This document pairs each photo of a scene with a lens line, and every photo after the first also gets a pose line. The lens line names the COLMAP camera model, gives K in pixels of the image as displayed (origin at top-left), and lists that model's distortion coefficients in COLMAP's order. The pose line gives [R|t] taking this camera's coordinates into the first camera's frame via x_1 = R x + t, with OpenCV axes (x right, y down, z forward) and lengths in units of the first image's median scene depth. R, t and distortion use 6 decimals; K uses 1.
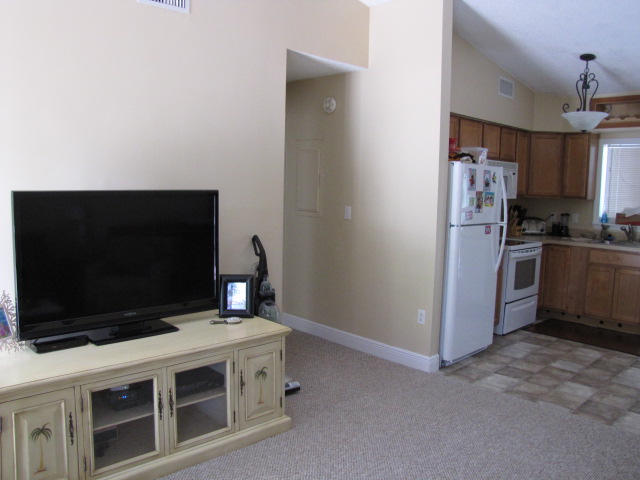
lens RADIAL K [[545.0, 0, 319.7], [0, 545.0, 226.5], [0, 0, 1]] dist [-0.182637, 0.165192]
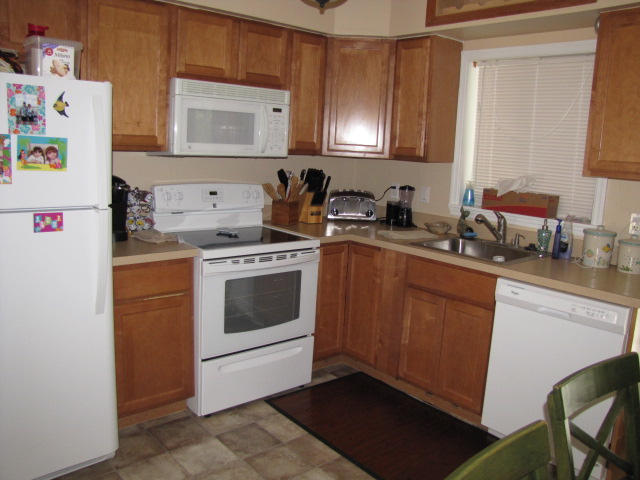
lens RADIAL K [[545.0, 0, 323.0], [0, 545.0, 230.1], [0, 0, 1]] dist [-0.182637, 0.165192]
pose [[0.998382, 0.027714, -0.049661, 0.596138], [-0.024060, 0.997062, 0.072727, -0.025997], [0.051531, -0.071415, 0.996115, 0.608372]]
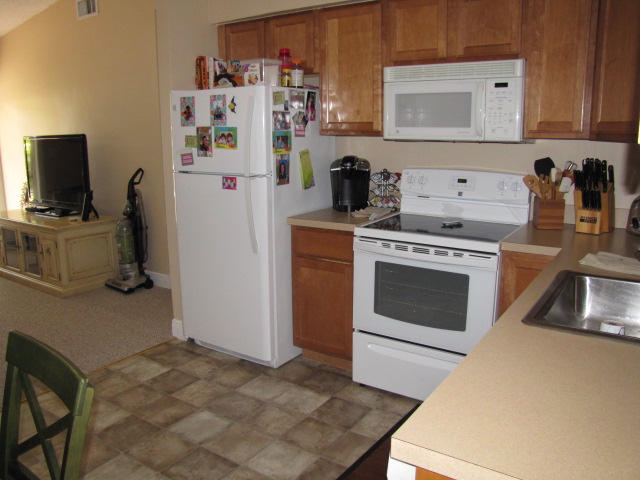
lens RADIAL K [[545.0, 0, 318.4], [0, 545.0, 235.4], [0, 0, 1]] dist [-0.182637, 0.165192]
pose [[0.184843, 0.160114, -0.969637, 1.065468], [-0.068031, 0.986357, 0.149906, -0.041052], [0.980411, 0.038256, 0.193214, 1.035578]]
